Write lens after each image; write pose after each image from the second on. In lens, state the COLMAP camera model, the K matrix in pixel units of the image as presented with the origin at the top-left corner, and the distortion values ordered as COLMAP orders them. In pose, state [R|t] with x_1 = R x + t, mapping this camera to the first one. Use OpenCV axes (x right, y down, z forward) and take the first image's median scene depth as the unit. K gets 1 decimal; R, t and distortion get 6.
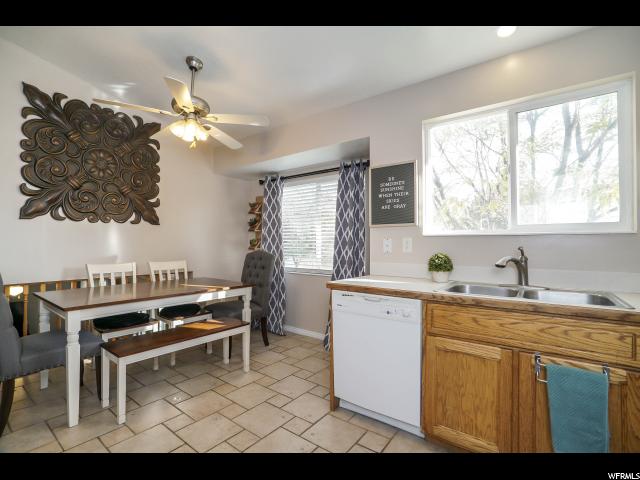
lens RADIAL K [[302.3, 0, 317.1], [0, 302.3, 240.1], [0, 0, 1]] dist [-0.065731, 0.029410]
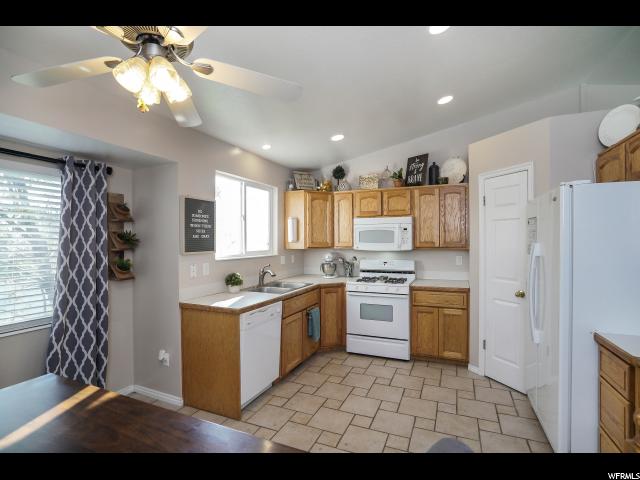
lens RADIAL K [[310.3, 0, 320.0], [0, 310.3, 240.0], [0, 0, 1]] dist [-0.044132, 0.000336]
pose [[-0.242229, 0.001093, 0.970218, -0.984546], [-0.013818, 0.999894, -0.004576, -0.097834], [-0.970121, -0.014515, -0.242189, 0.842779]]
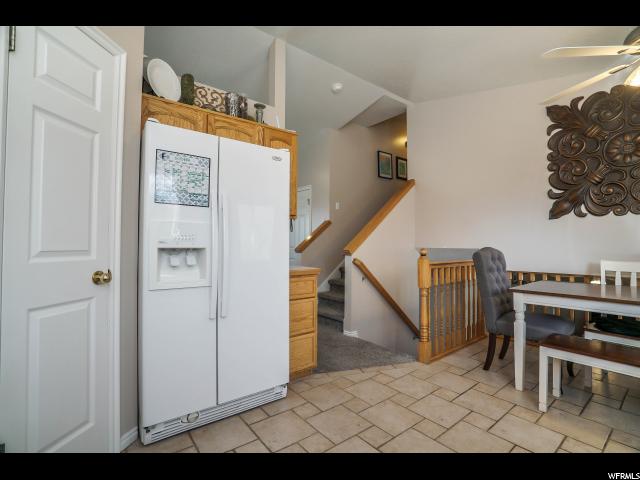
lens RADIAL K [[302.3, 0, 317.1], [0, 302.3, 240.1], [0, 0, 1]] dist [-0.065731, 0.029410]
pose [[-0.278257, -0.014697, -0.960394, 0.416627], [0.005461, 0.999843, -0.016883, 0.030060], [0.960491, -0.009942, -0.278133, 0.401242]]
